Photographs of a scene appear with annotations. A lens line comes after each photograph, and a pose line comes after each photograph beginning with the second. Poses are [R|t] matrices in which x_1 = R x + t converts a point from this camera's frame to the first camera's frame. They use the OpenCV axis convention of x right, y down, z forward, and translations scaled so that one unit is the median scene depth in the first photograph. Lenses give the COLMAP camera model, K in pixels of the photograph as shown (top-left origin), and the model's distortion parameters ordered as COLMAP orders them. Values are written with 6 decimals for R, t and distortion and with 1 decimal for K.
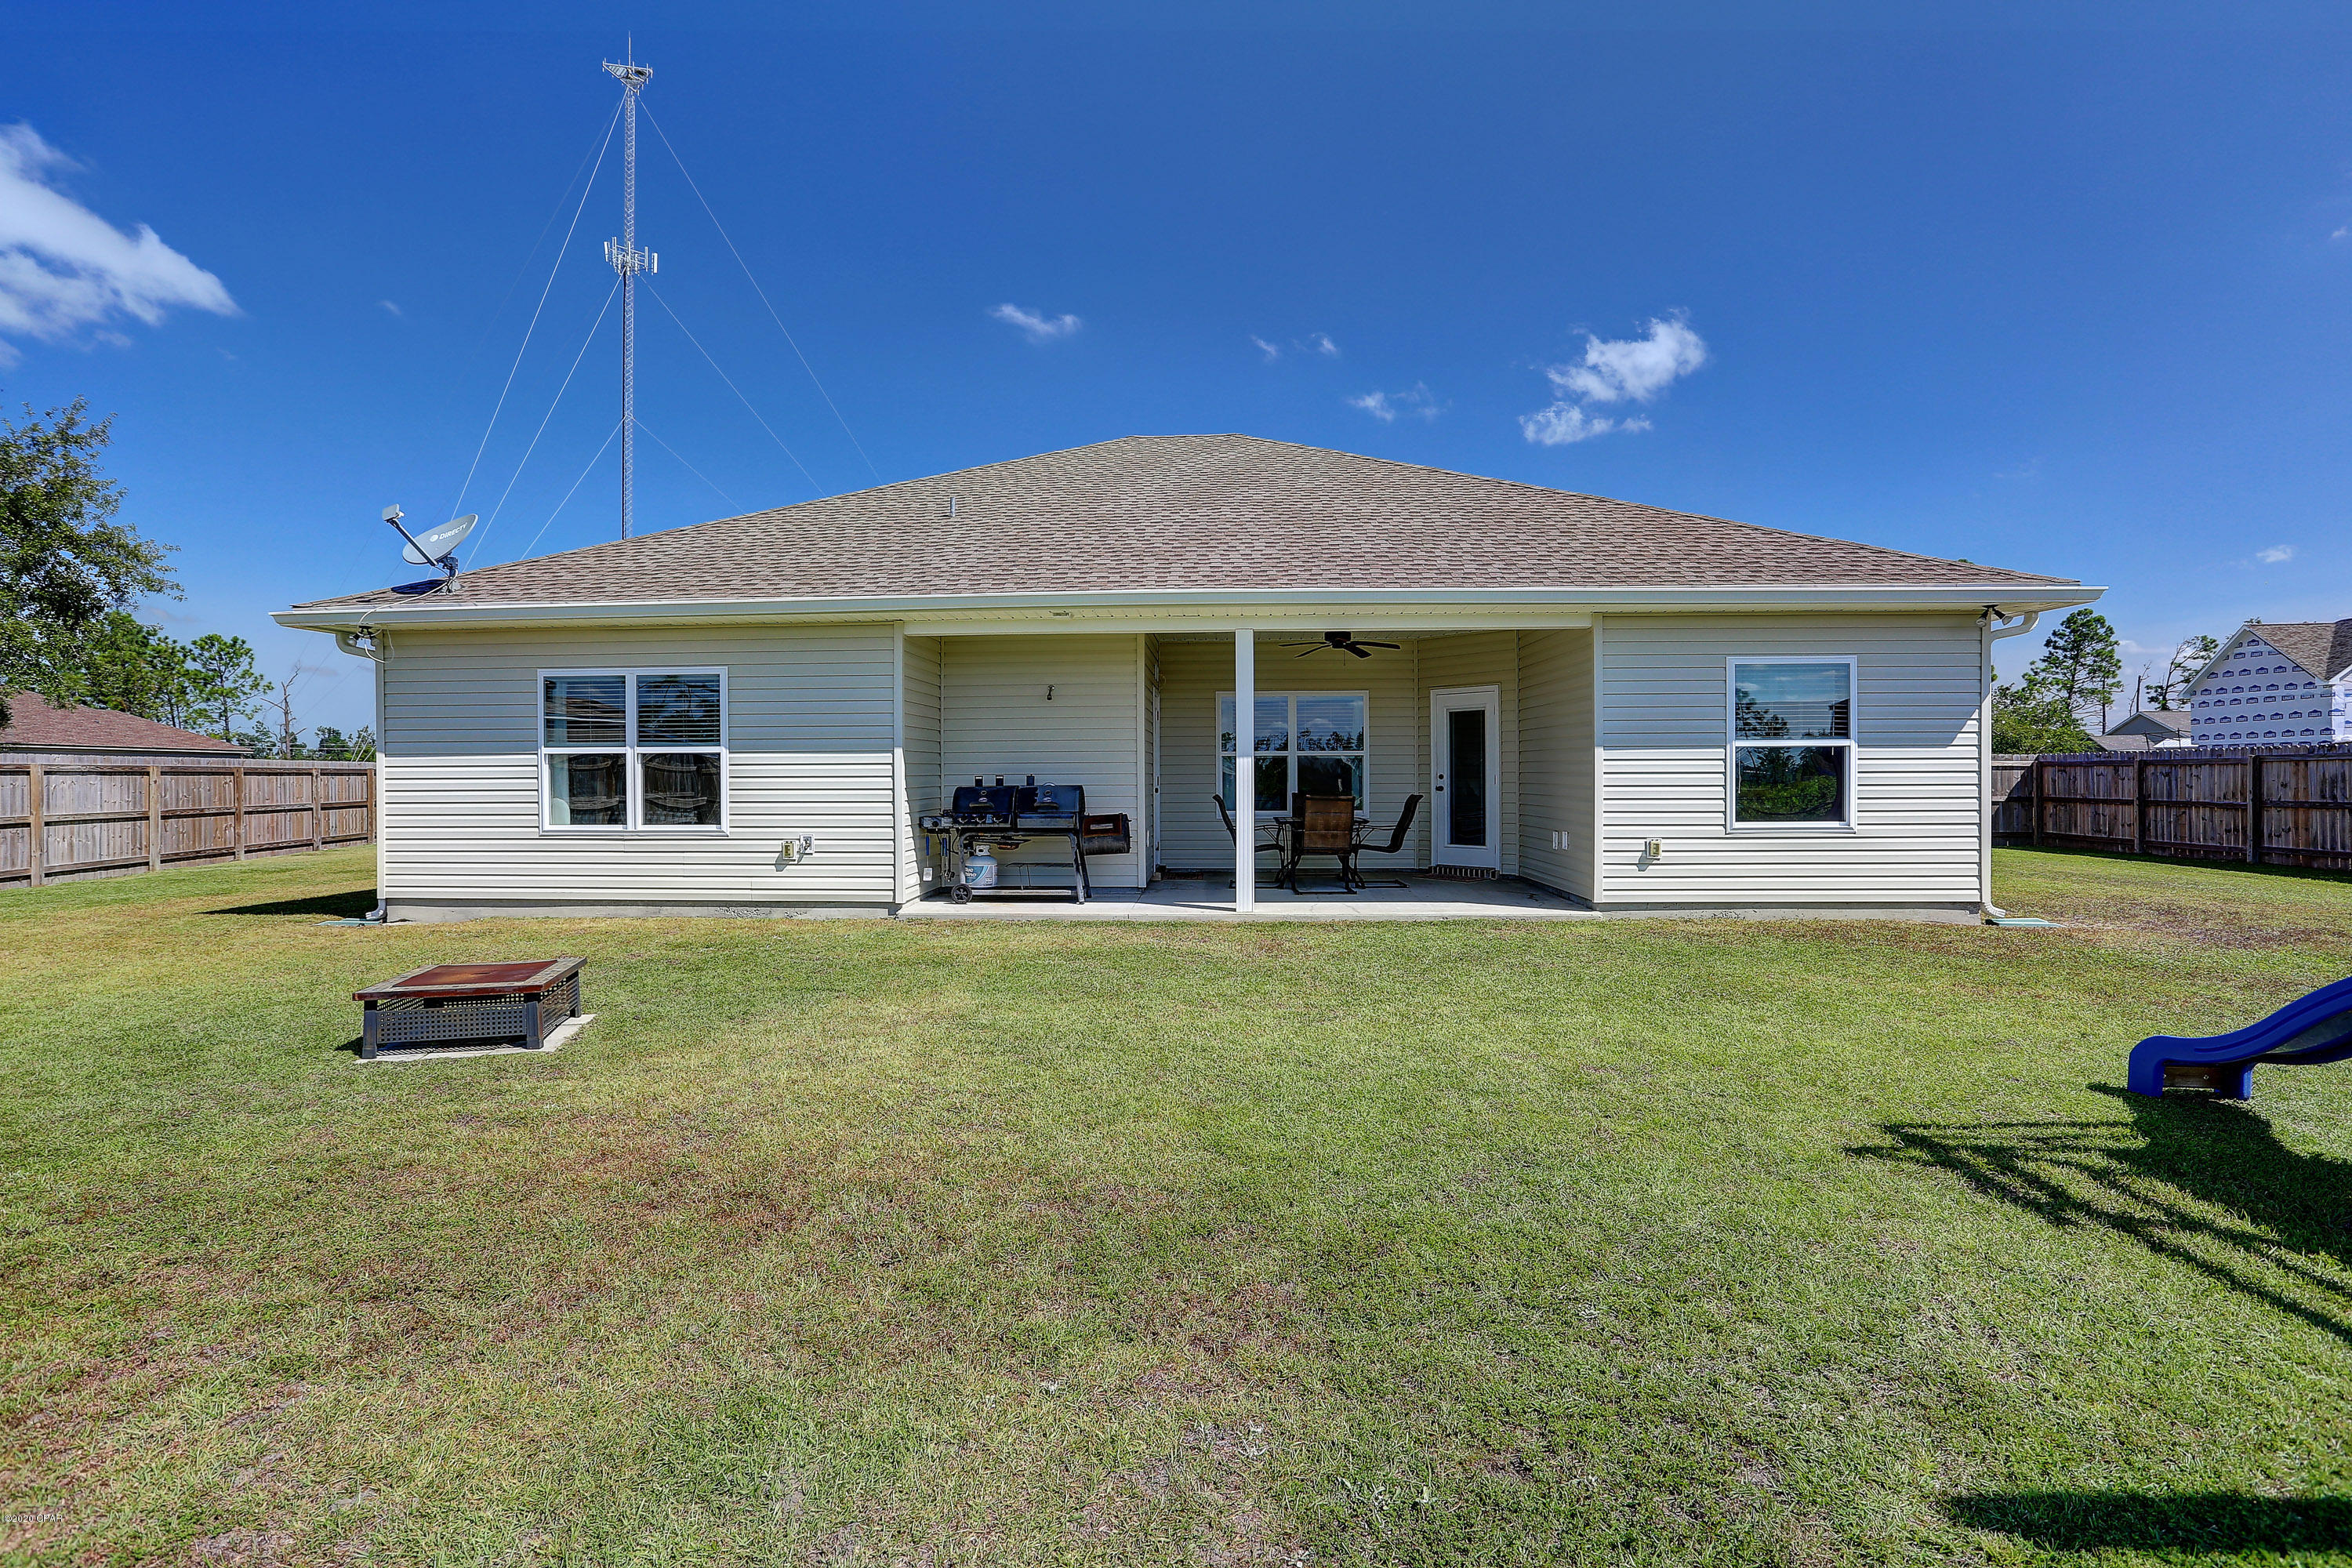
lens RADIAL K [[1065.5, 0, 1170.3], [0, 1065.5, 777.7], [0, 0, 1]] dist [-0.047115, 0.014656]
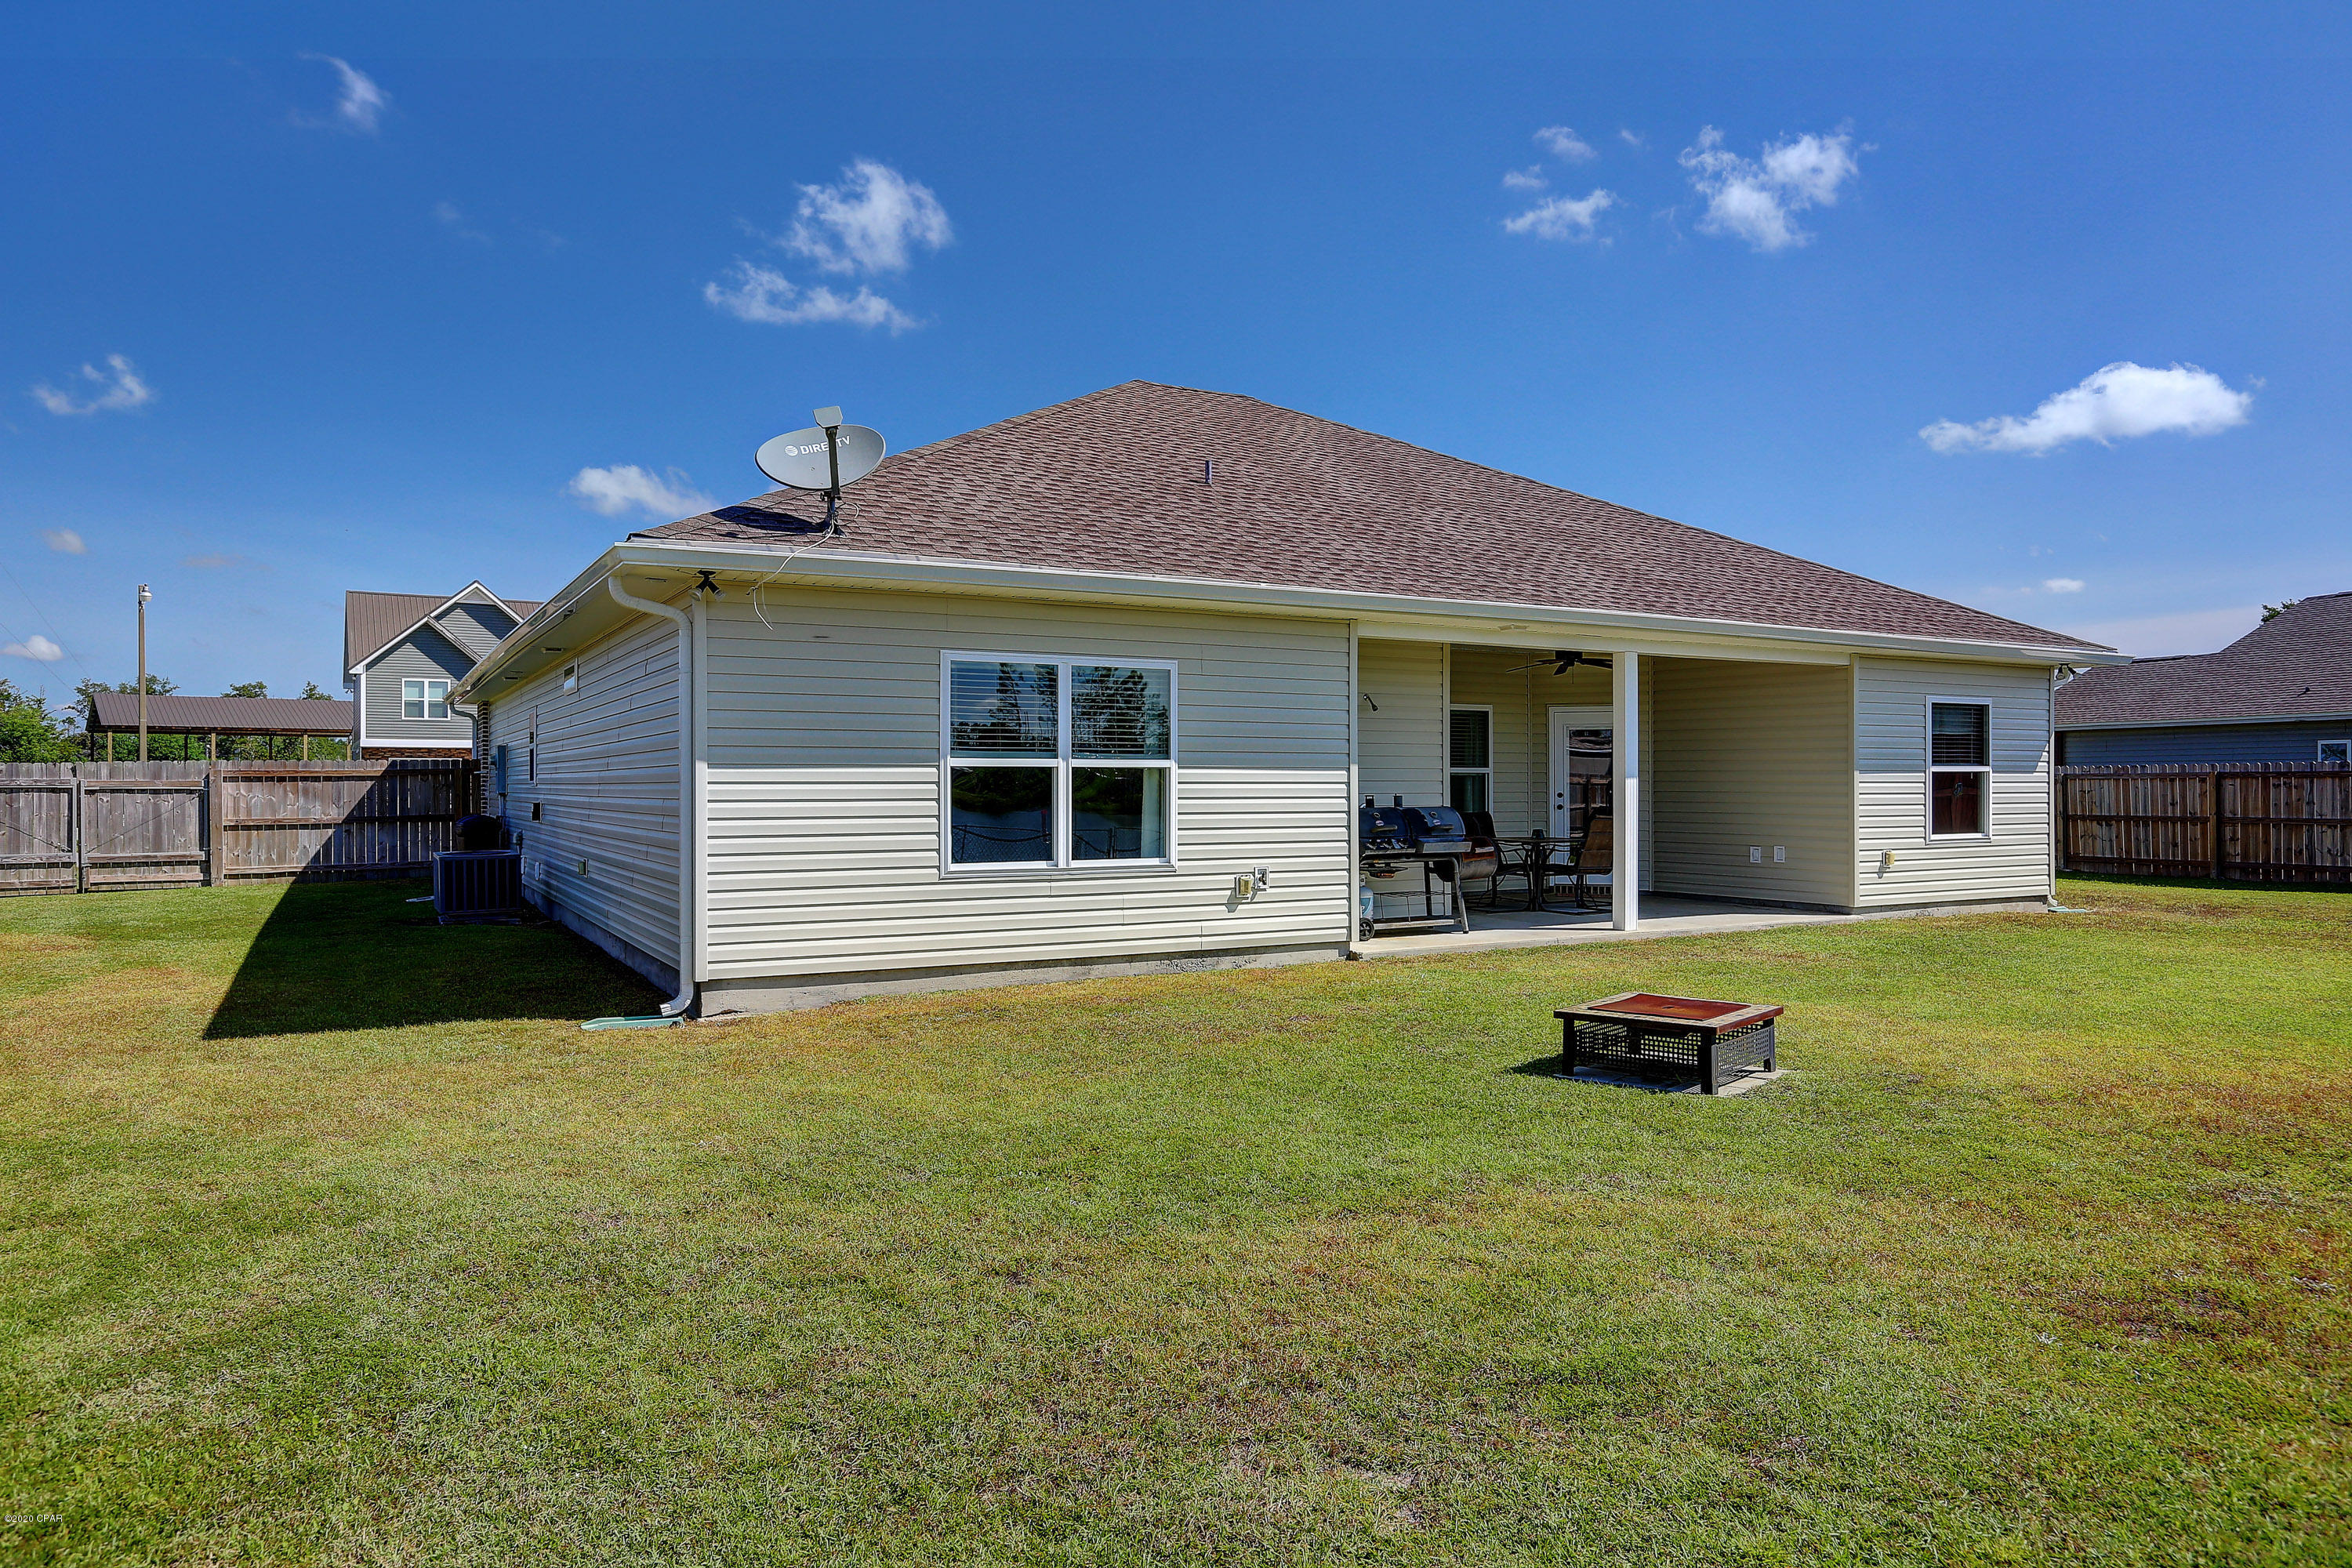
lens RADIAL K [[1498.7, 0, 1177.1], [0, 1498.7, 772.7], [0, 0, 1]] dist [-0.046749, 0.069519]
pose [[0.842519, 0.008473, 0.538600, -1.034406], [0.002910, 0.999790, -0.020280, 0.003469], [-0.538659, 0.018654, 0.842318, 0.034991]]
